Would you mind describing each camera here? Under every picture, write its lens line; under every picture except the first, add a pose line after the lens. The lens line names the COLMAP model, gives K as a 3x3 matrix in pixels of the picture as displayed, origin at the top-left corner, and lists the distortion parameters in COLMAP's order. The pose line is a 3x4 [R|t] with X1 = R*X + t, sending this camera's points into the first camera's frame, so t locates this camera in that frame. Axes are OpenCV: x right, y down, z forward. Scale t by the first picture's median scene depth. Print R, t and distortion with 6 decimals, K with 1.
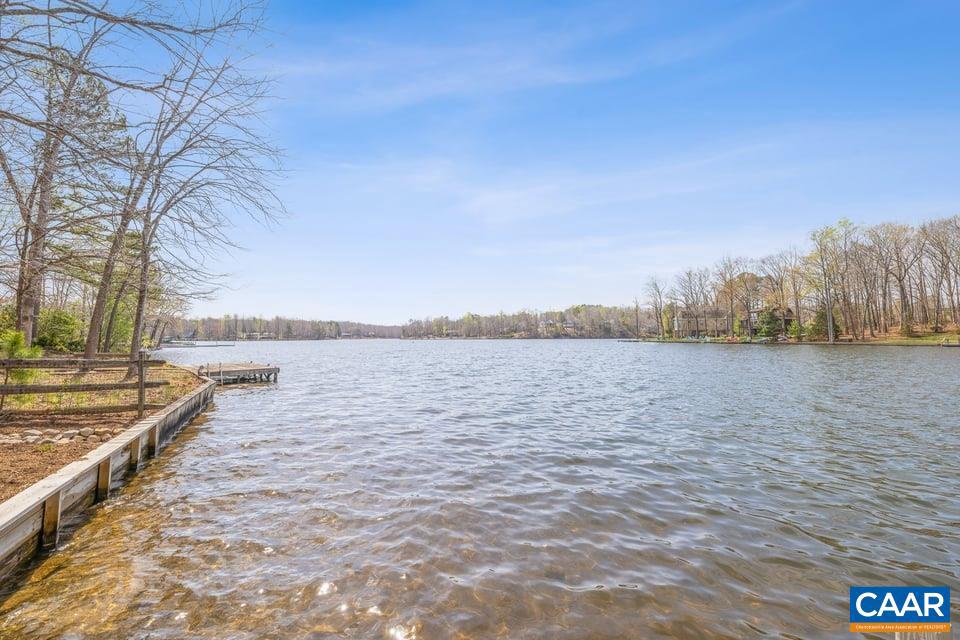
lens RADIAL K [[401.0, 0, 479.0], [0, 401.0, 318.6], [0, 0, 1]] dist [0.005102, -0.000549]
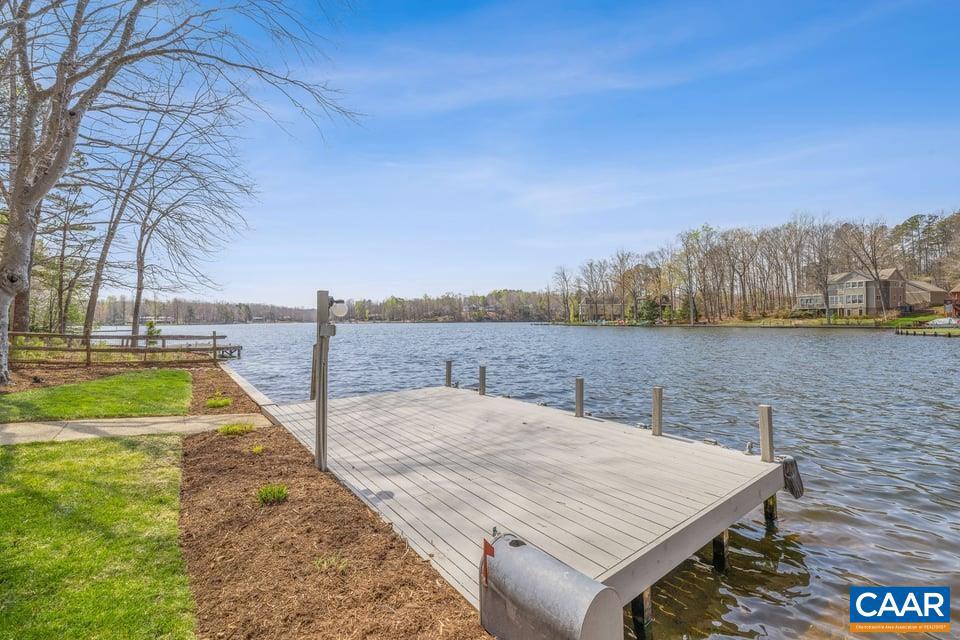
lens RADIAL K [[401.0, 0, 483.1], [0, 401.0, 318.0], [0, 0, 1]] dist [0.005102, -0.000549]
pose [[0.980606, -0.000350, 0.195988, 0.001614], [-0.007417, 0.999216, 0.038899, -0.003396], [-0.195848, -0.039598, 0.979835, -0.055626]]
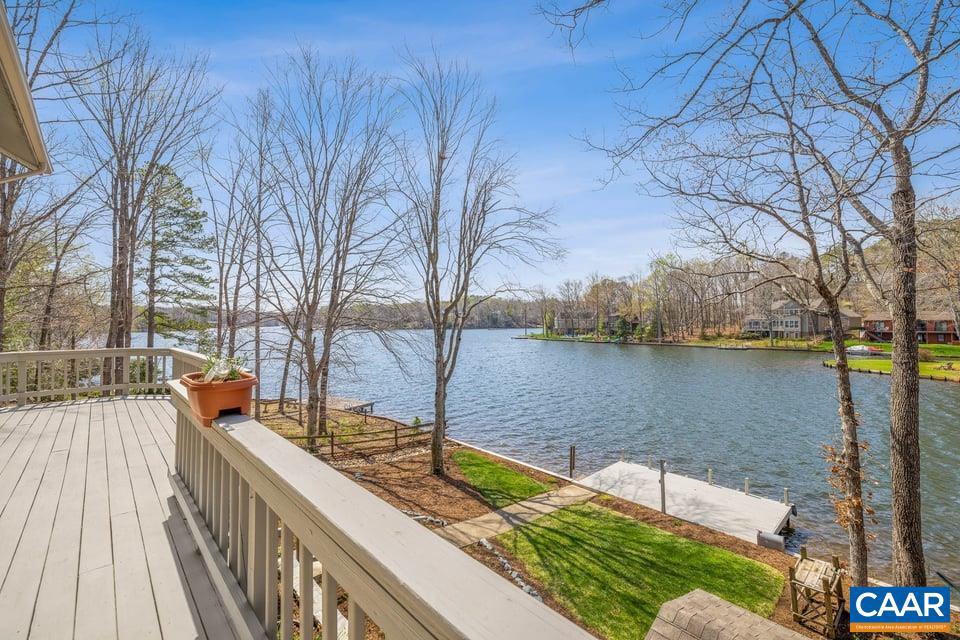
lens RADIAL K [[401.0, 0, 484.2], [0, 401.0, 319.8], [0, 0, 1]] dist [0.005102, -0.000549]
pose [[0.957101, 0.002176, 0.289748, -0.077768], [-0.013217, 0.999259, 0.036155, -0.042984], [-0.289454, -0.038434, 0.956420, -0.106250]]
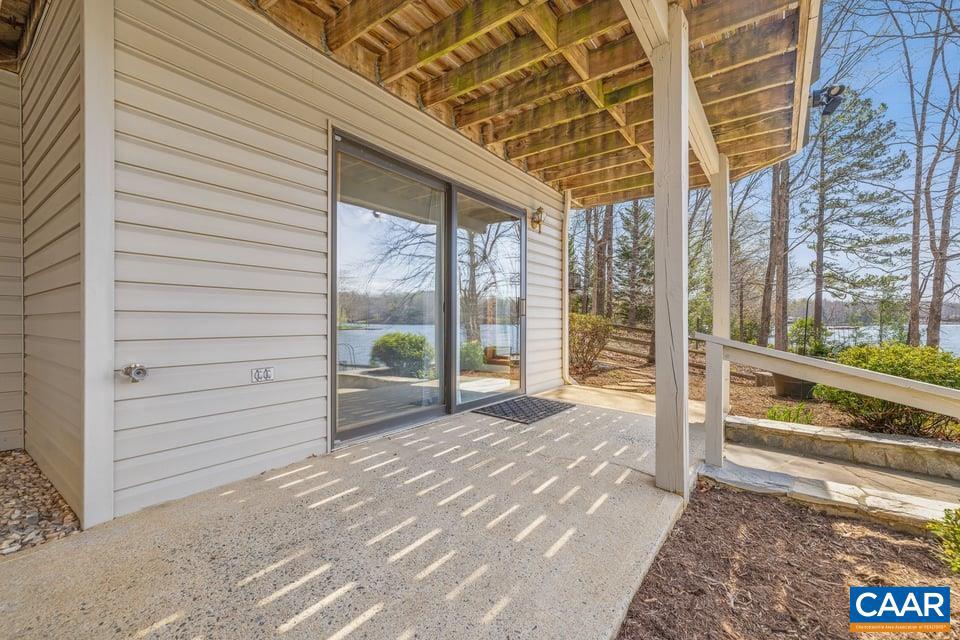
lens RADIAL K [[401.0, 0, 486.7], [0, 401.0, 320.9], [0, 0, 1]] dist [0.005102, -0.000549]
pose [[0.452960, 0.007018, -0.891503, -0.090613], [0.035308, 0.999043, 0.025804, -0.016485], [0.890831, -0.043165, 0.452279, -0.066862]]
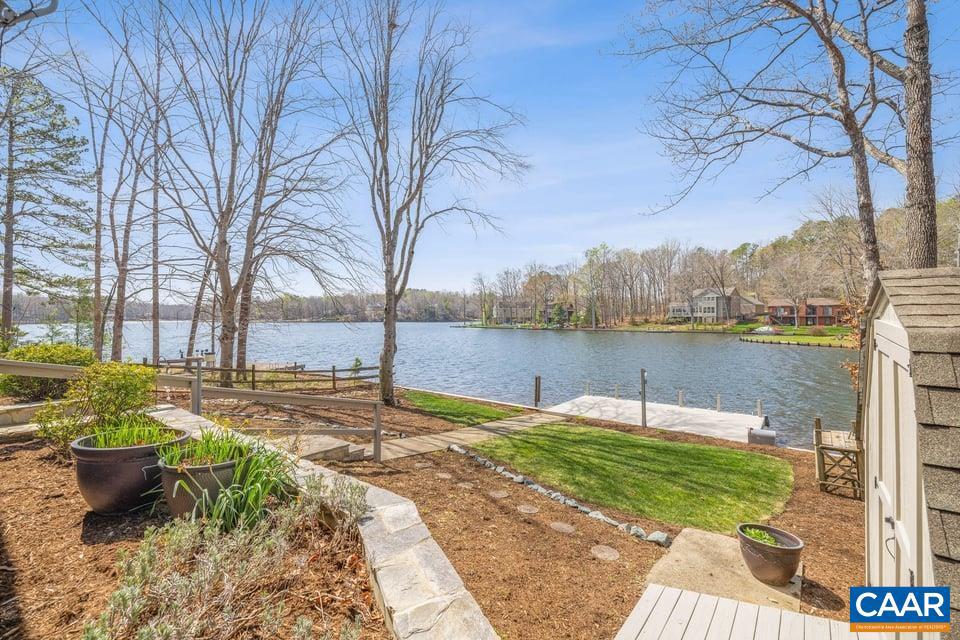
lens RADIAL K [[401.0, 0, 484.3], [0, 401.0, 320.1], [0, 0, 1]] dist [0.005102, -0.000549]
pose [[0.900062, 0.001352, 0.435760, -0.078347], [-0.022964, 0.998753, 0.044334, -0.018854], [-0.435156, -0.049911, 0.898970, -0.090001]]
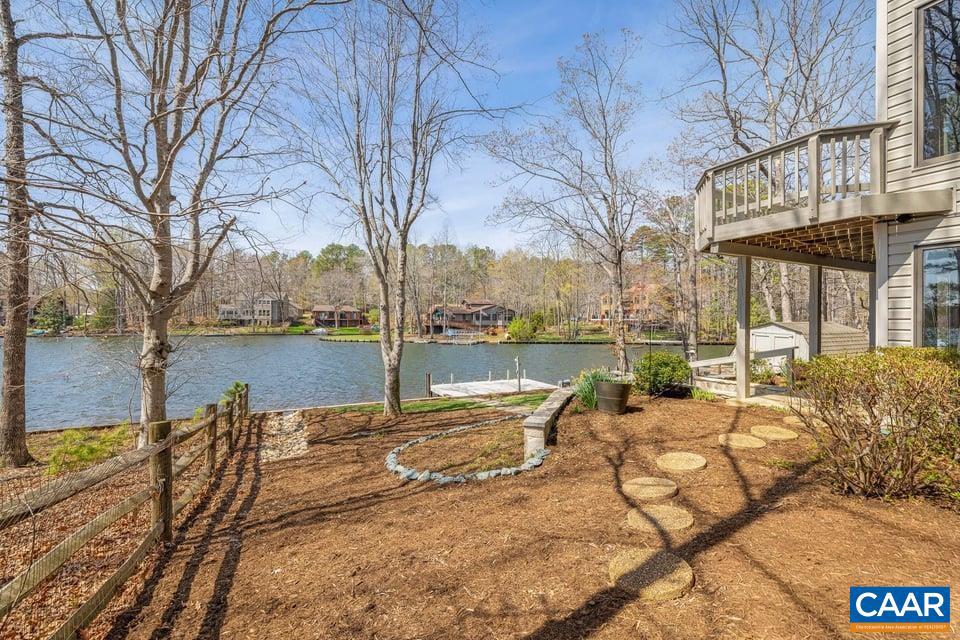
lens RADIAL K [[401.0, 0, 476.9], [0, 401.0, 319.4], [0, 0, 1]] dist [0.005102, -0.000549]
pose [[0.014326, 0.007344, 0.999870, -0.158745], [-0.051673, 0.998642, -0.006594, -0.017621], [-0.998561, -0.051571, 0.014686, -0.009469]]
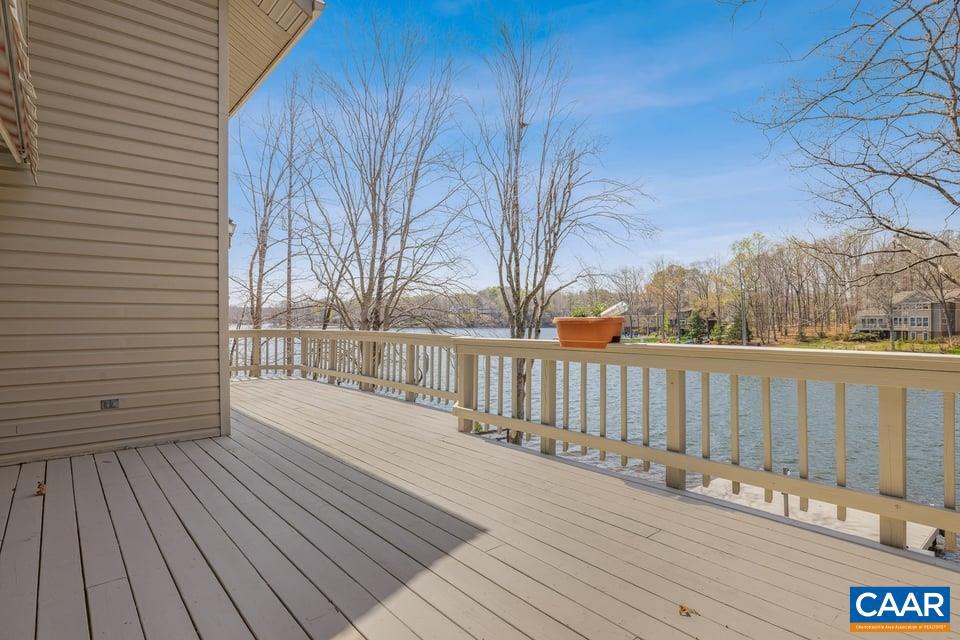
lens RADIAL K [[503.2, 0, 486.8], [0, 503.2, 319.3], [0, 0, 1]] dist [-0.002484, 0.001937]
pose [[0.971209, 0.002585, 0.238216, -0.095549], [-0.012788, 0.999065, 0.041295, -0.041006], [-0.237886, -0.043152, 0.970334, -0.113936]]
